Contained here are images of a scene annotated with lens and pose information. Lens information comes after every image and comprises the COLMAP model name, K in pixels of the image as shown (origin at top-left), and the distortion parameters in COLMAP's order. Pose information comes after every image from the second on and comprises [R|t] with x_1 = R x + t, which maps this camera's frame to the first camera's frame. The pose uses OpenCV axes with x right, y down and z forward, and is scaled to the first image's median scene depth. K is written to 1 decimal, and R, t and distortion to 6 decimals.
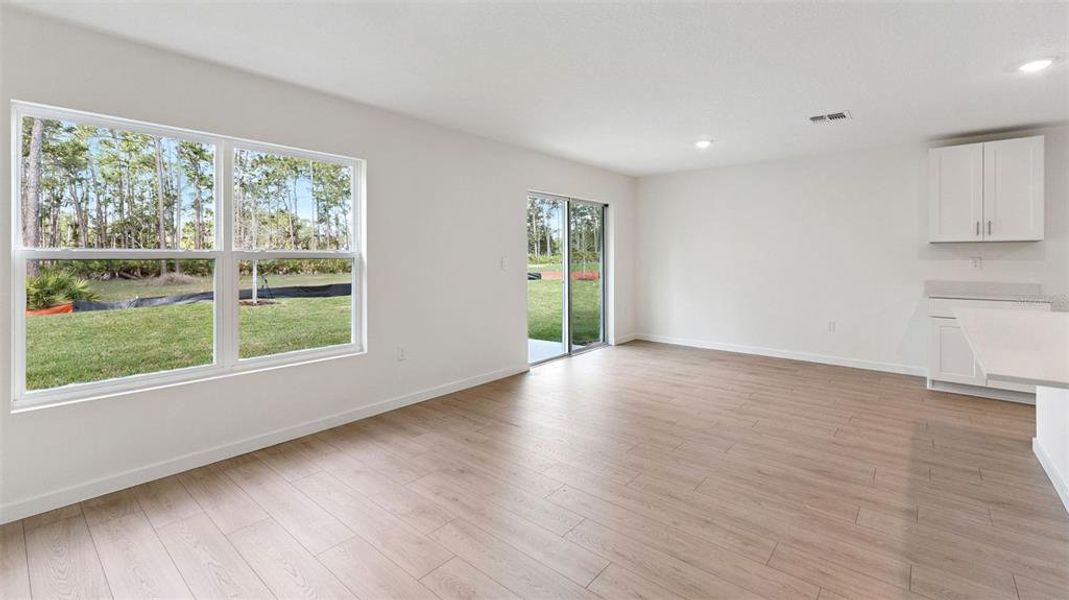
lens RADIAL K [[482.7, 0, 534.5], [0, 482.7, 300.0], [0, 0, 1]] dist [0.000545, 0.000092]
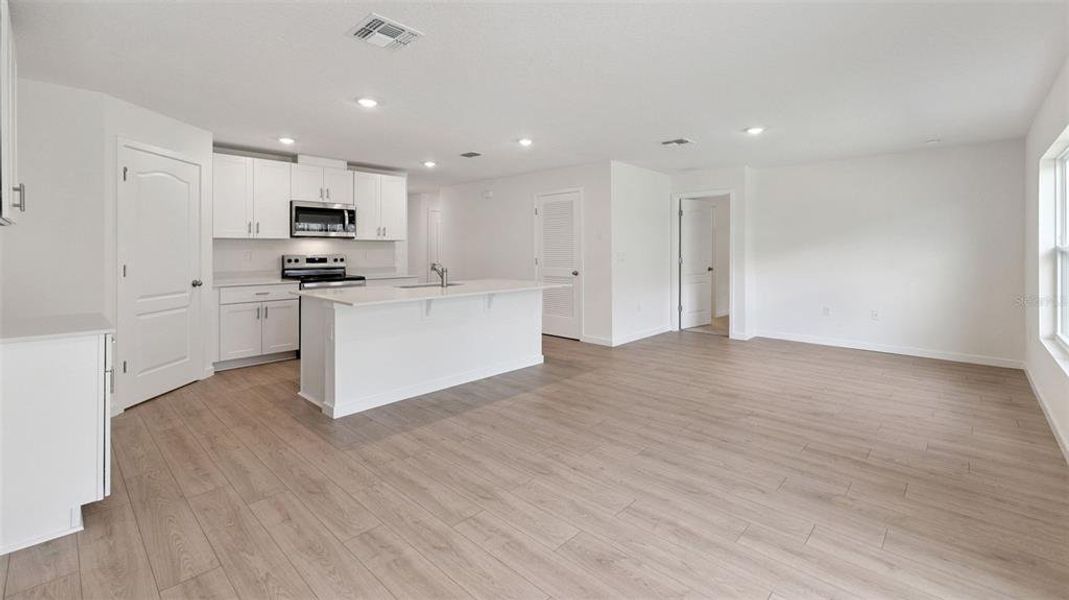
lens RADIAL K [[446.1, 0, 532.4], [0, 446.1, 291.3], [0, 0, 1]] dist [0.010401, 0.000104]
pose [[-0.997739, 0.001343, 0.067197, 0.470432], [0.013582, 0.983201, 0.182022, -0.180170], [-0.065824, 0.182523, -0.980996, 1.913384]]
